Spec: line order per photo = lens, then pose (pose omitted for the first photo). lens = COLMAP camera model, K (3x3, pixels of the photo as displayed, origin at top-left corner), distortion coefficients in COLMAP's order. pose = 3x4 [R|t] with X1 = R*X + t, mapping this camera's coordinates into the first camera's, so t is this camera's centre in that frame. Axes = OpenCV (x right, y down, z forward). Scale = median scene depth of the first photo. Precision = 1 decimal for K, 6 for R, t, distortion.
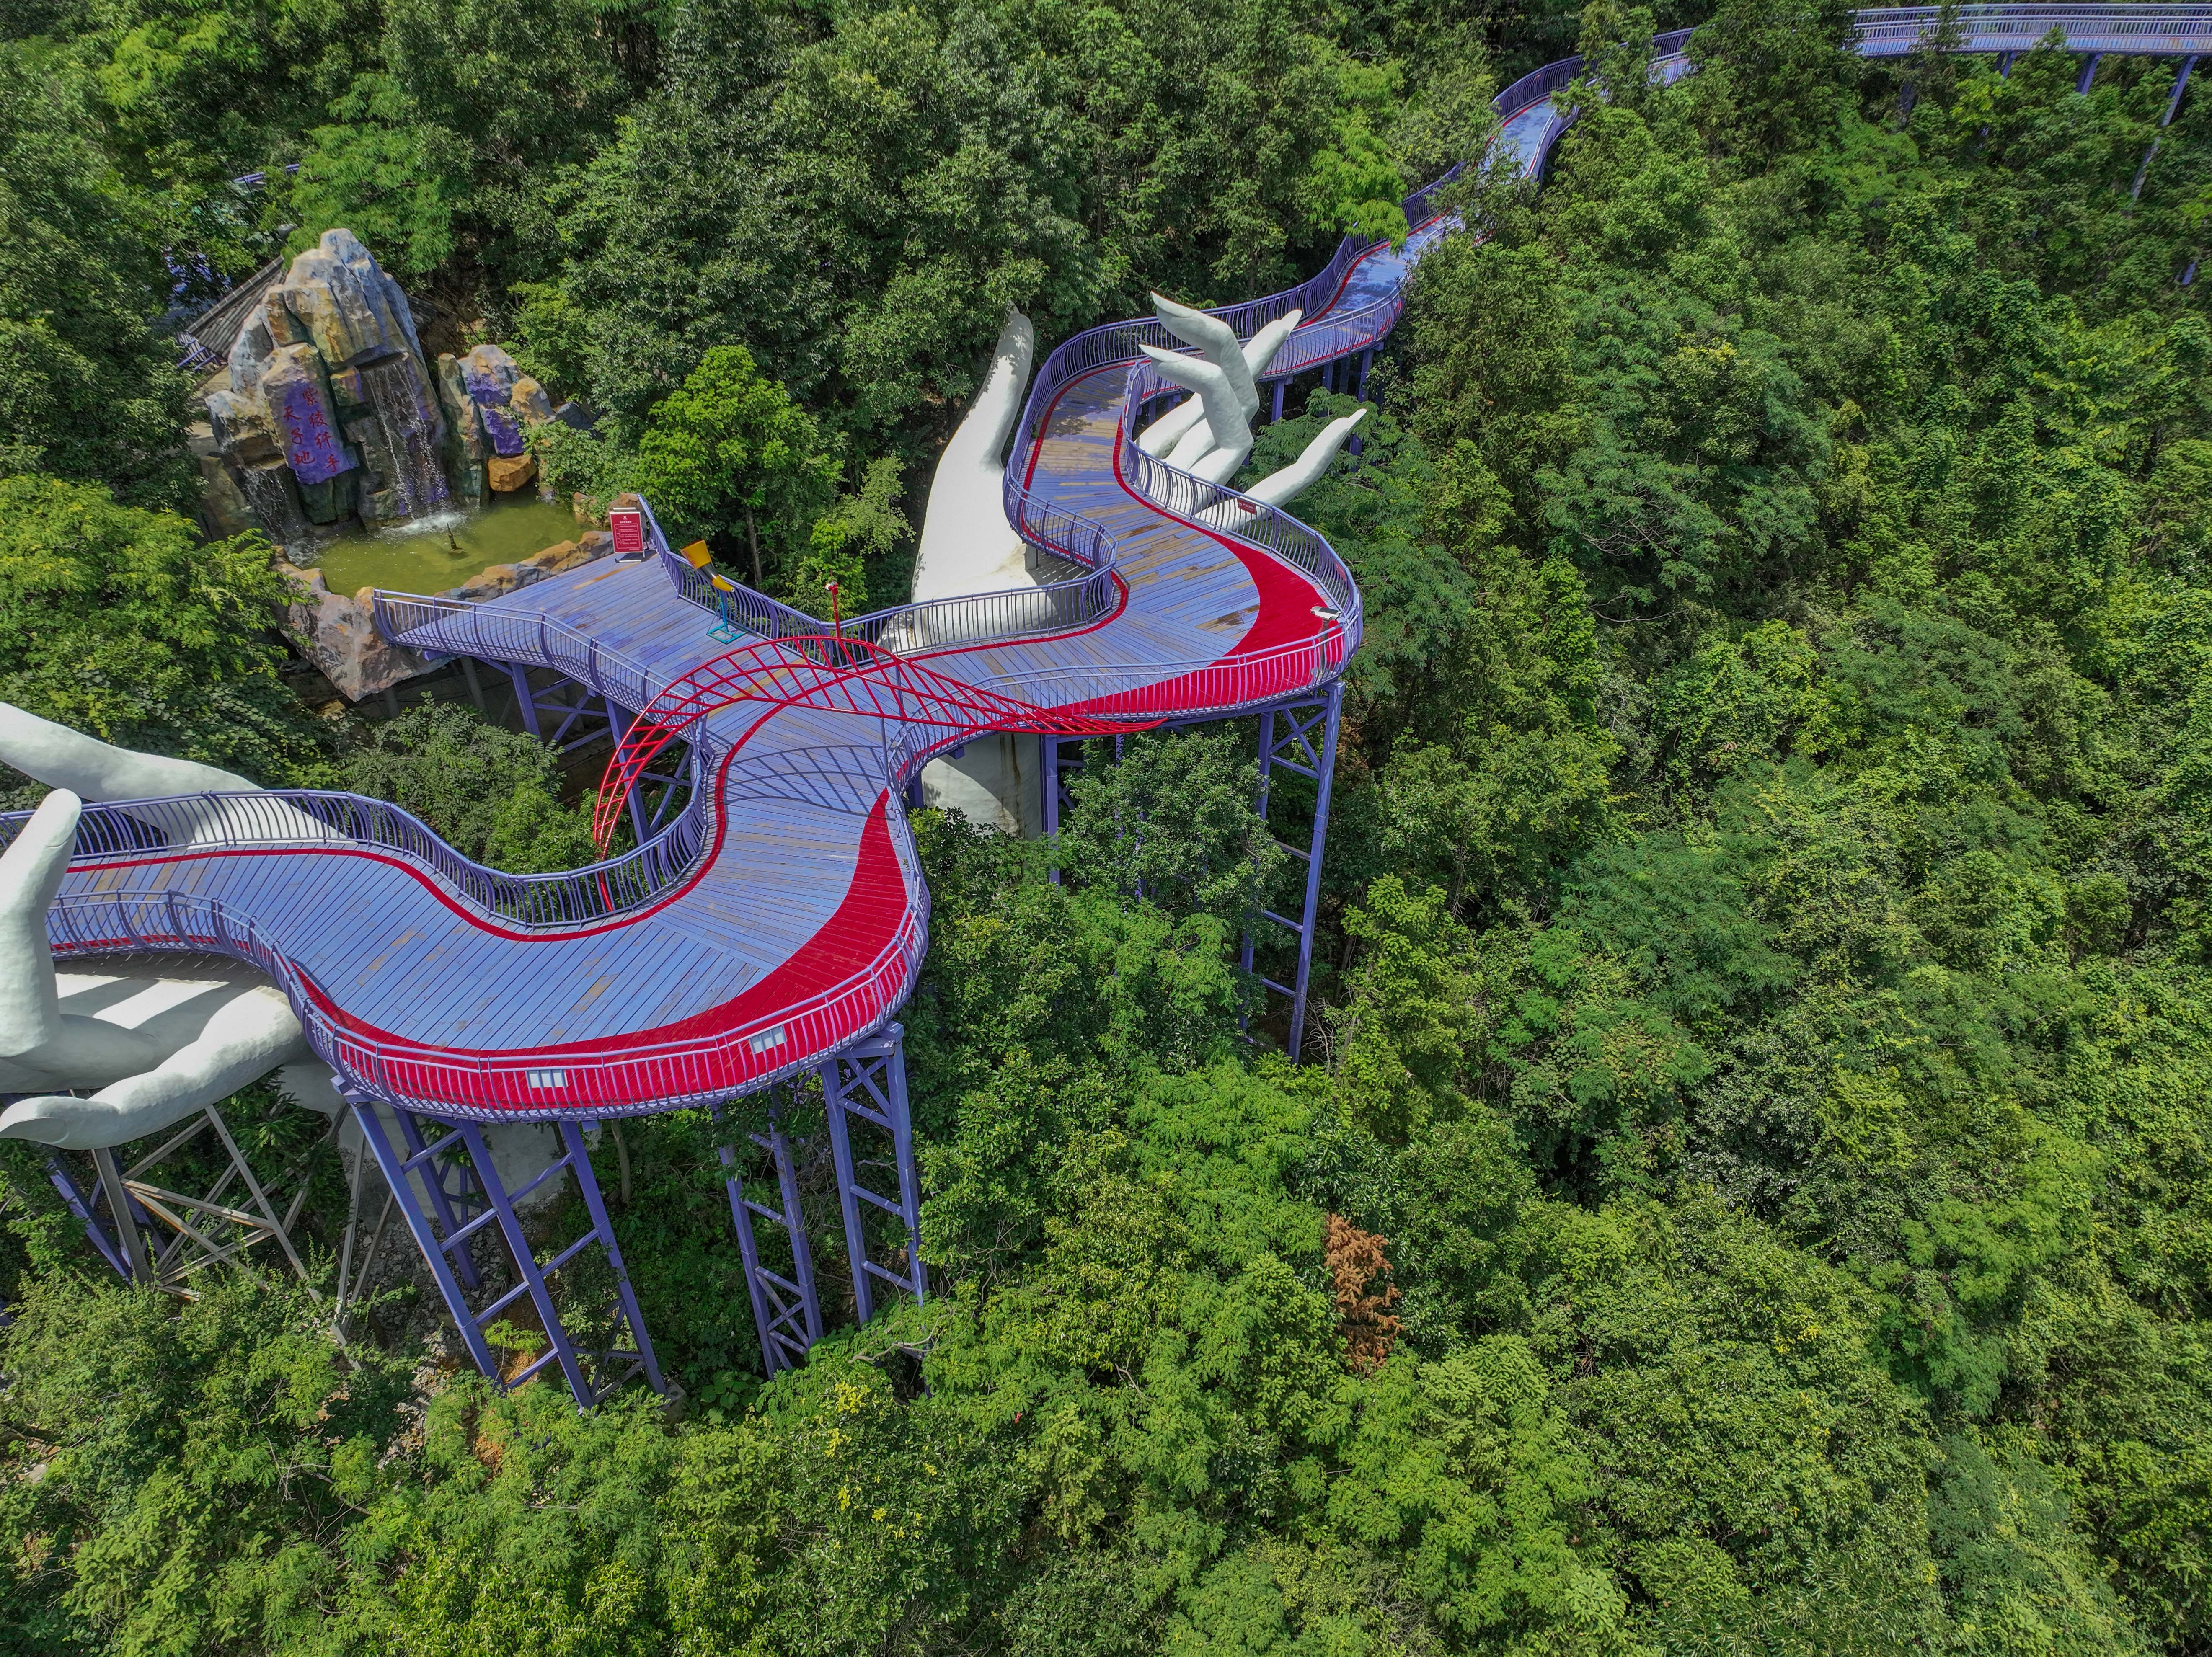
lens RADIAL K [[1556.1, 0, 1110.5], [0, 1556.1, 821.0], [0, 0, 1]] dist [-0.005009, 0.021642]
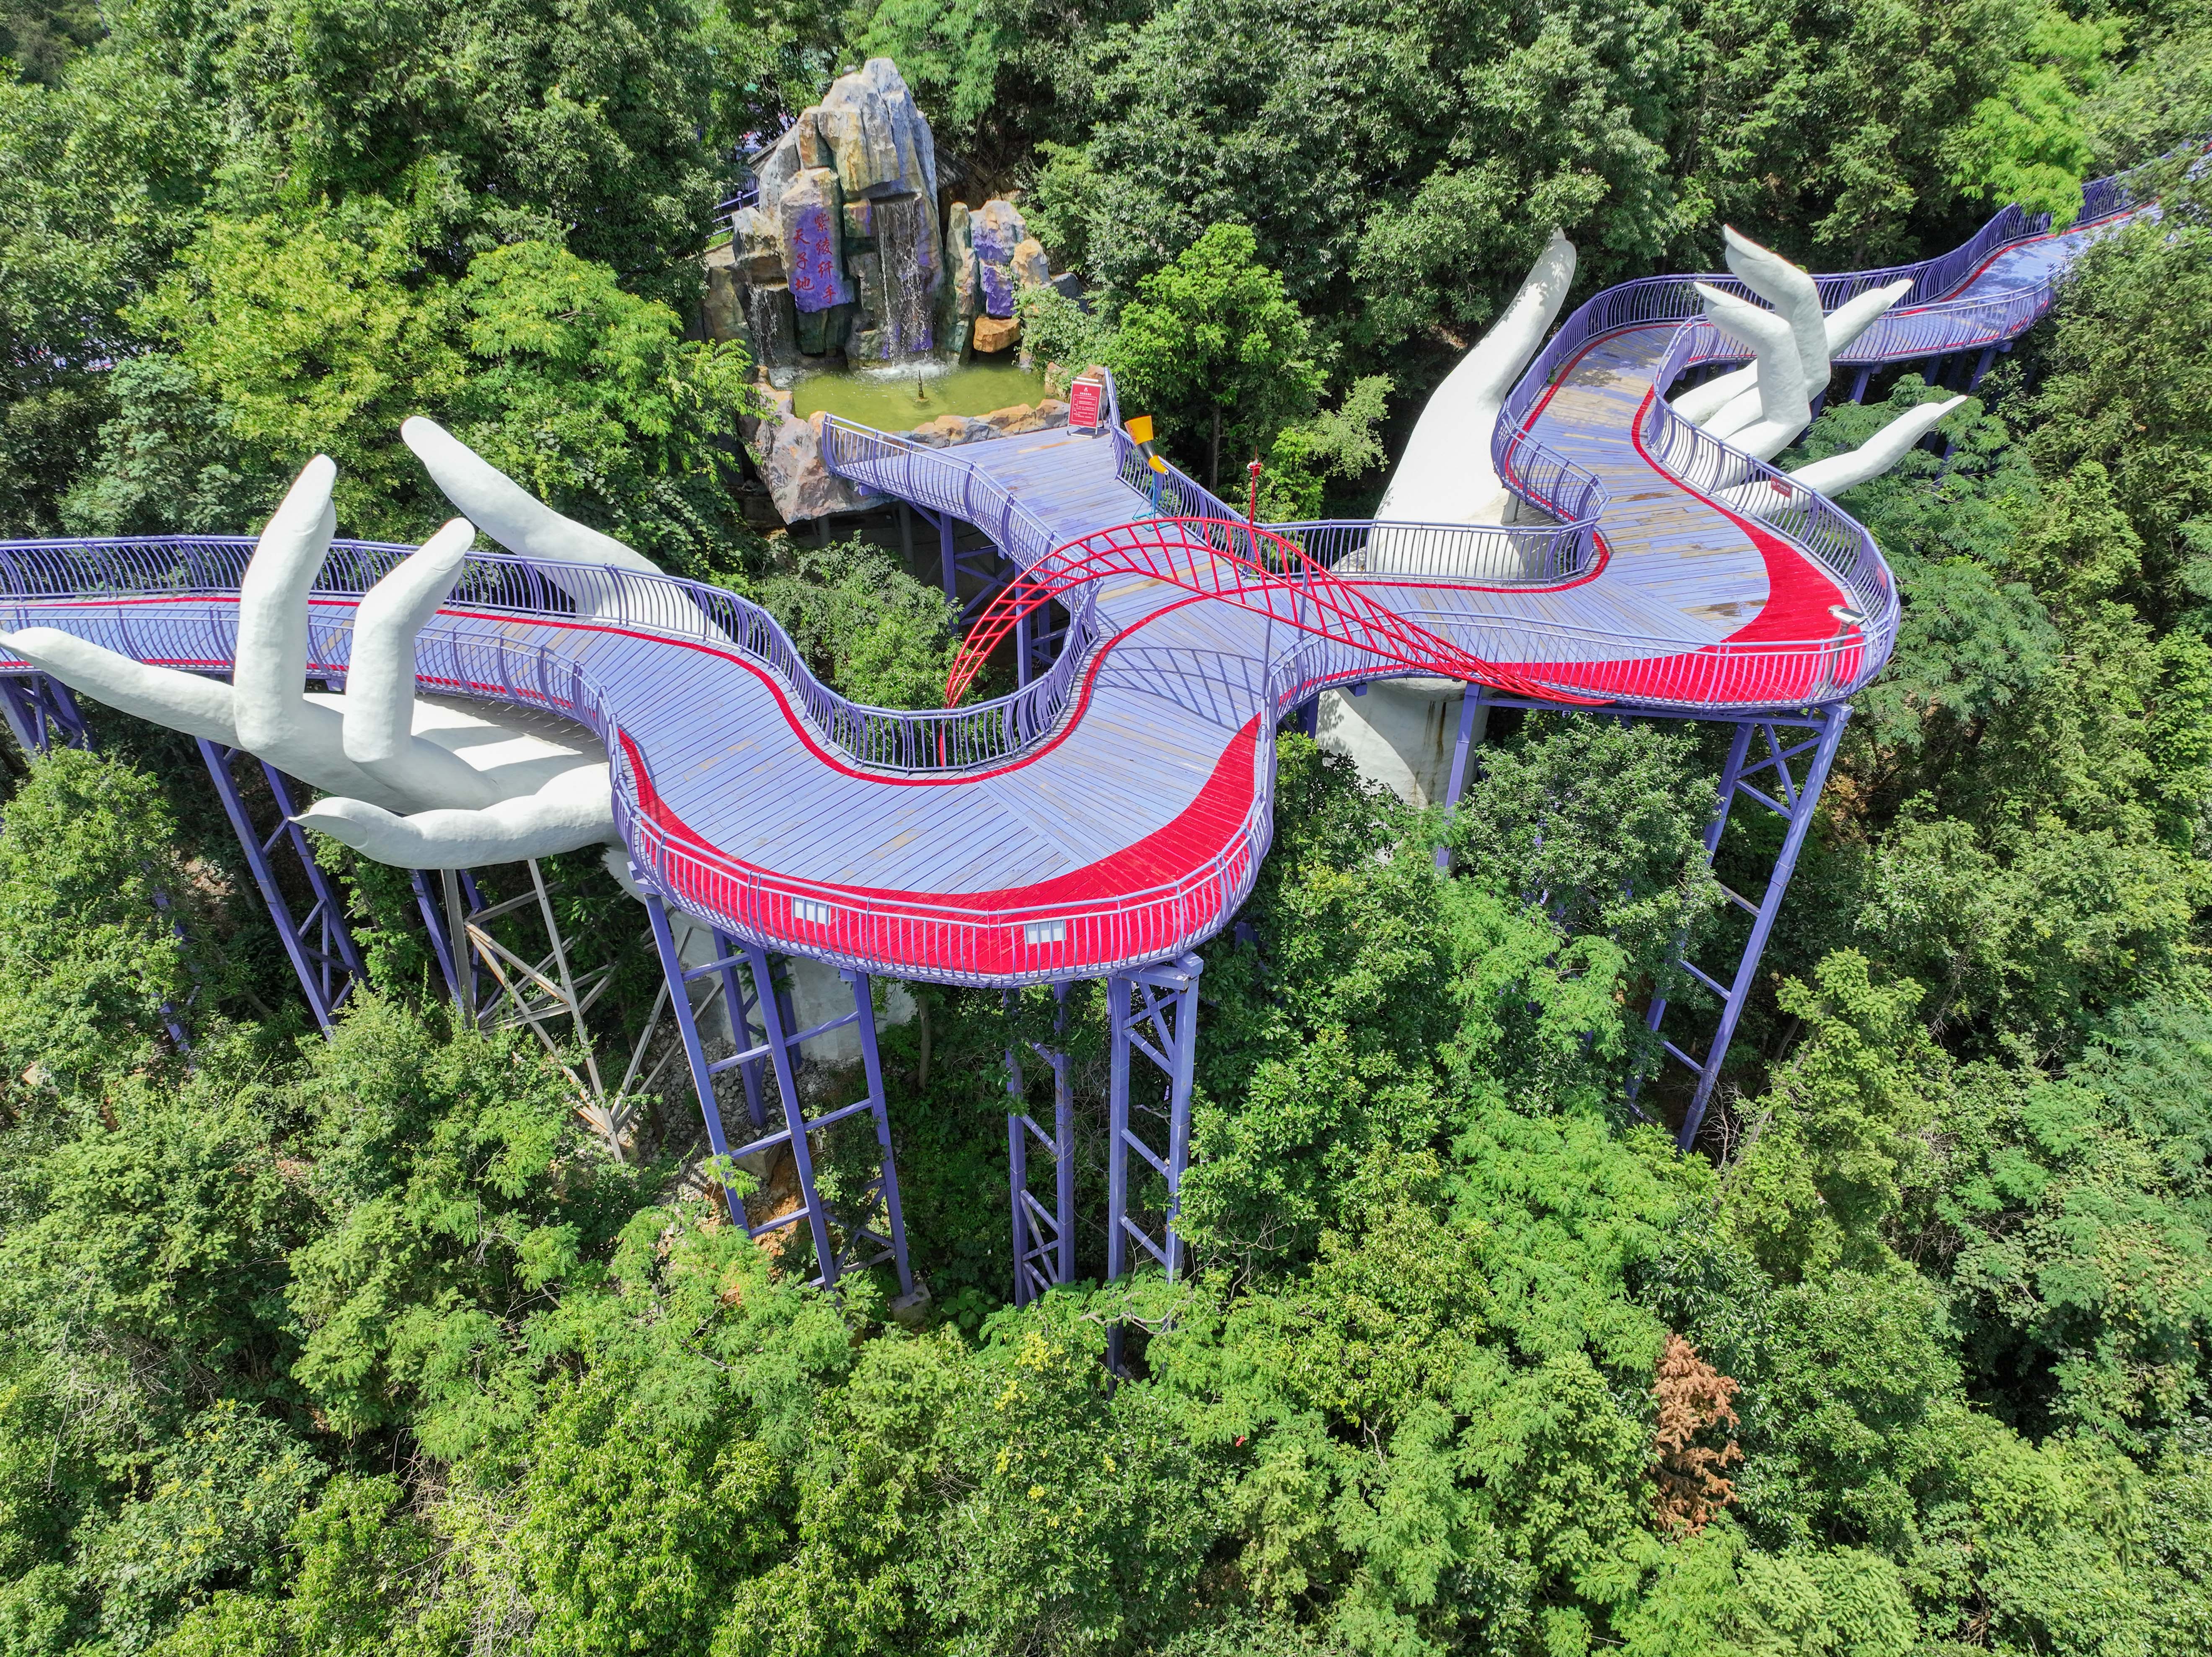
lens RADIAL K [[1556.1, 0, 1110.5], [0, 1556.1, 821.0], [0, 0, 1]] dist [-0.005009, 0.021642]
pose [[0.930303, 0.227024, -0.288090, 0.036394], [-0.227513, 0.973241, 0.032257, 0.028698], [0.287704, 0.035535, 0.957060, 0.111418]]
